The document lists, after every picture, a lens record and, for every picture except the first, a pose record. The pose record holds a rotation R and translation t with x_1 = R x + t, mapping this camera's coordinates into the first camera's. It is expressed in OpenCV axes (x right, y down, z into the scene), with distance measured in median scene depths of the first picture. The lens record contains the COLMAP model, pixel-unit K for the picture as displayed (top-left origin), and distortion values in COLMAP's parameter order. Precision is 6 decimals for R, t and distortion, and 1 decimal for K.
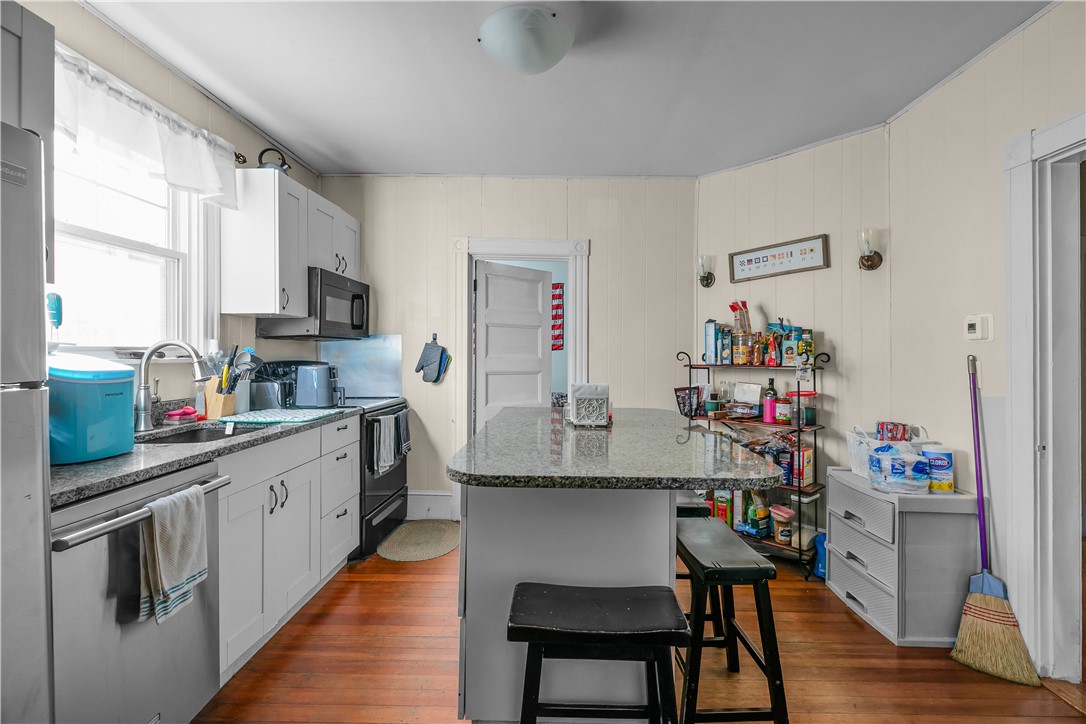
lens RADIAL K [[492.6, 0, 553.3], [0, 492.6, 351.9], [0, 0, 1]] dist [0.004672, 0.000356]
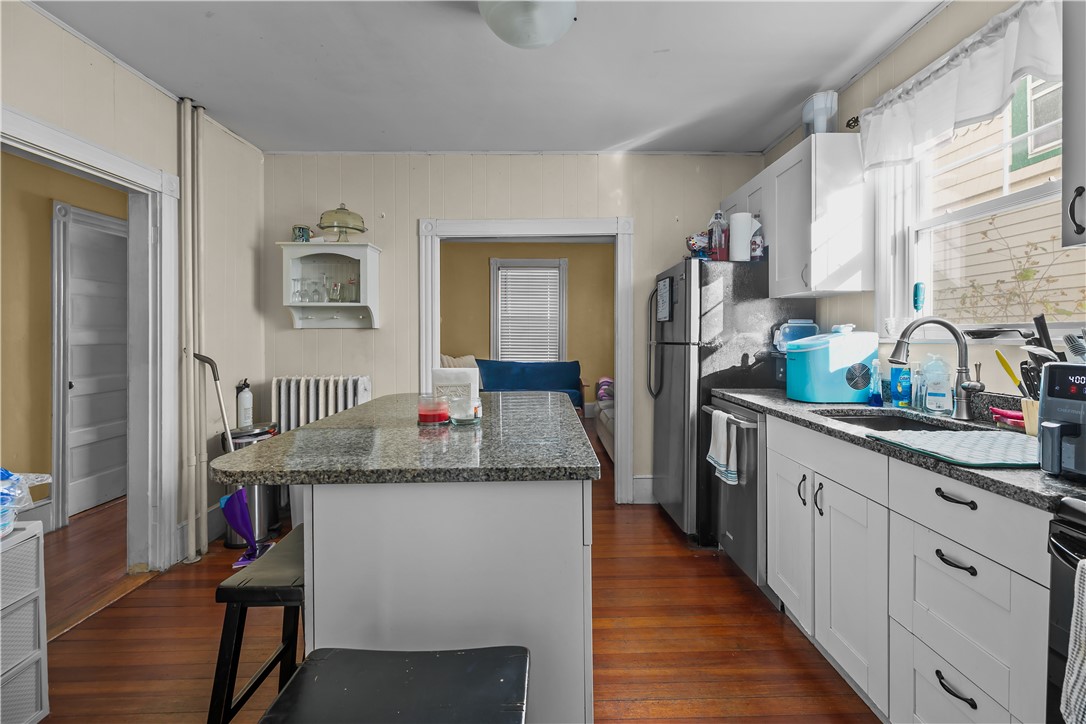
lens RADIAL K [[492.6, 0, 553.3], [0, 492.6, 351.9], [0, 0, 1]] dist [0.004672, 0.000356]
pose [[-0.999200, 0.000406, -0.039987, -0.060703], [-0.000996, 0.999386, 0.035029, 0.006341], [0.039977, 0.035041, -0.998586, 1.890552]]
